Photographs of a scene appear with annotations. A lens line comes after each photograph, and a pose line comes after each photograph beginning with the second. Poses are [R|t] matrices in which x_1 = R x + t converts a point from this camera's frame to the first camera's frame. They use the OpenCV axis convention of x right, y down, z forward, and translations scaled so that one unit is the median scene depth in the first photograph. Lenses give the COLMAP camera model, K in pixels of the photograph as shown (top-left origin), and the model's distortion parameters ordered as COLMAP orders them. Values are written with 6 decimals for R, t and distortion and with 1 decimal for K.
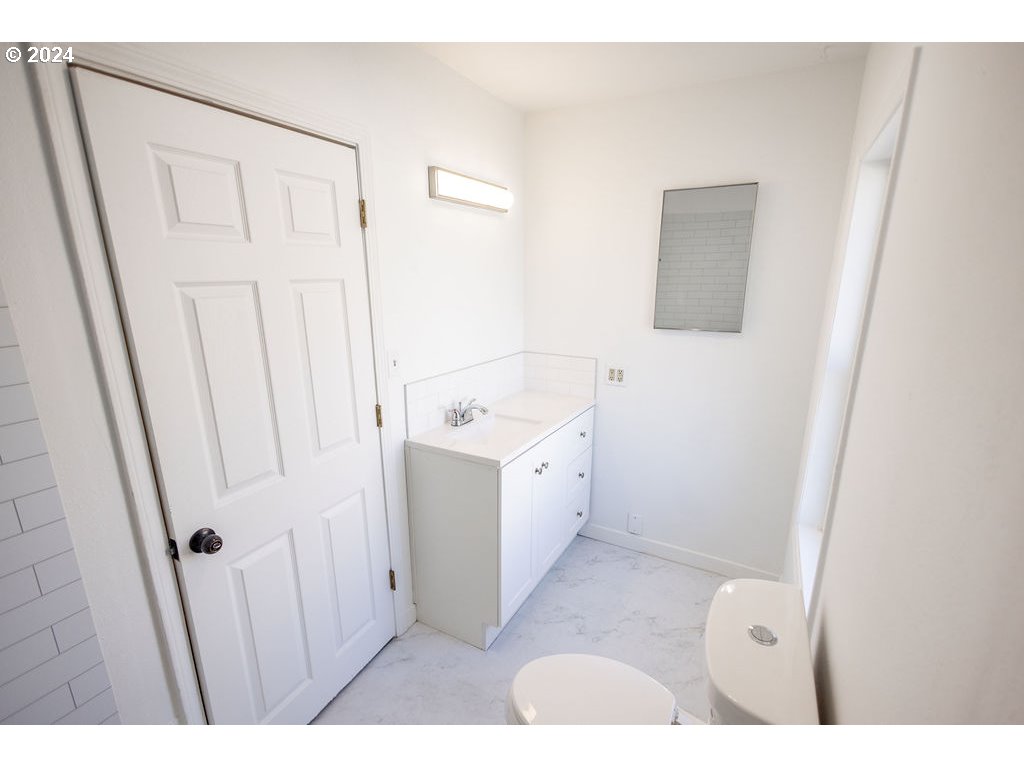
lens RADIAL K [[479.0, 0, 510.4], [0, 479.0, 387.1], [0, 0, 1]] dist [0.008045, -0.000216]
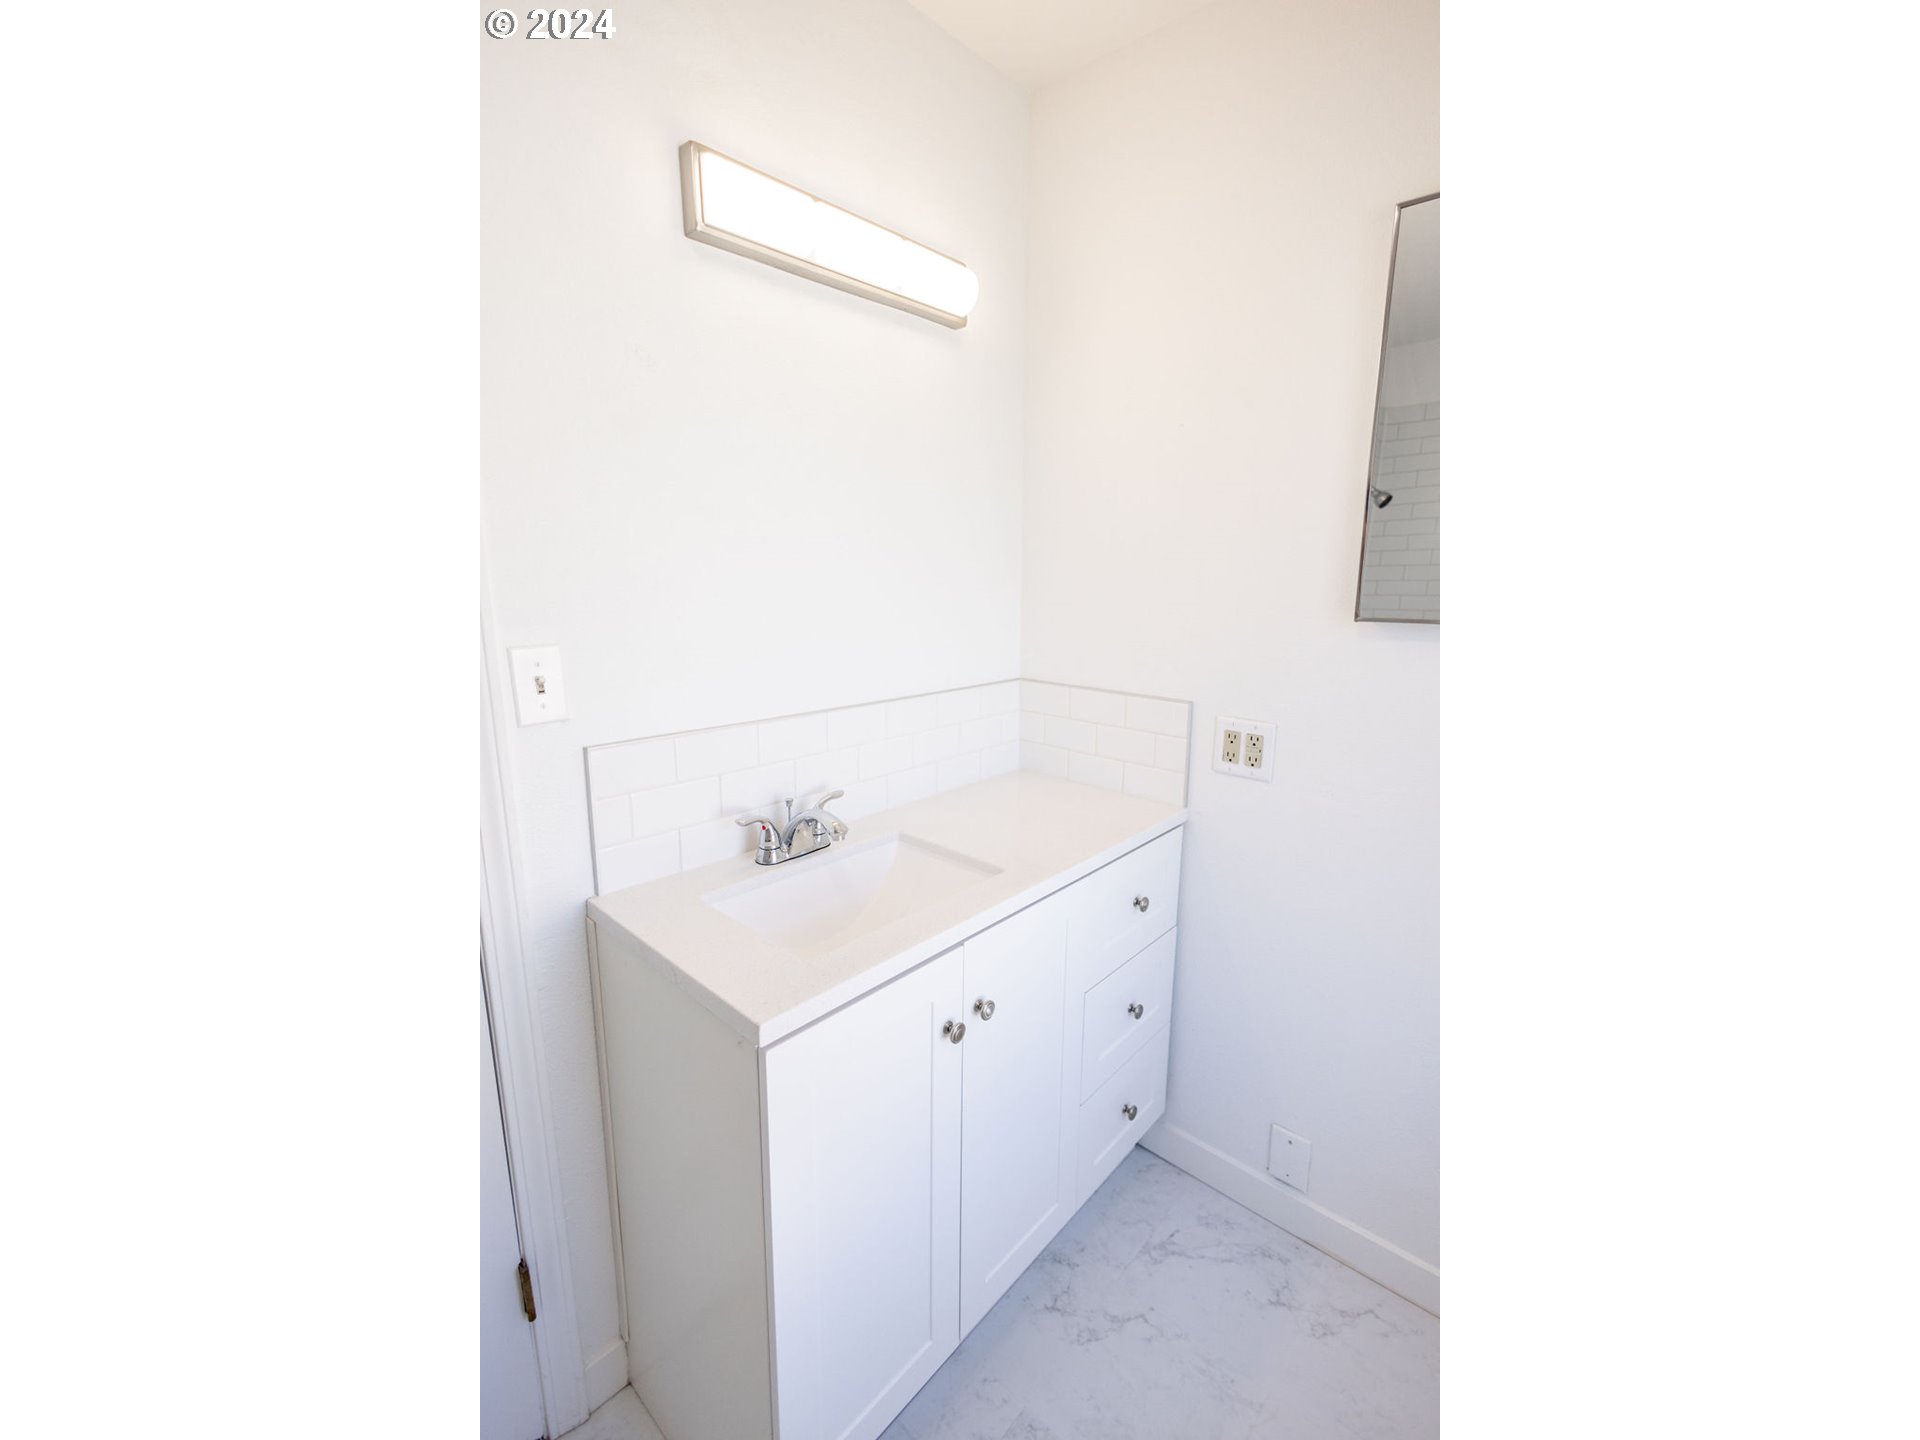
lens RADIAL K [[754.1, 0, 959.3], [0, 754.1, 707.7], [0, 0, 1]] dist [0.013932, -0.000015]
pose [[0.974218, 0.043939, -0.221290, 0.137701], [-0.053988, 0.997757, -0.039568, -0.021918], [0.219055, 0.050495, 0.974405, 0.392680]]
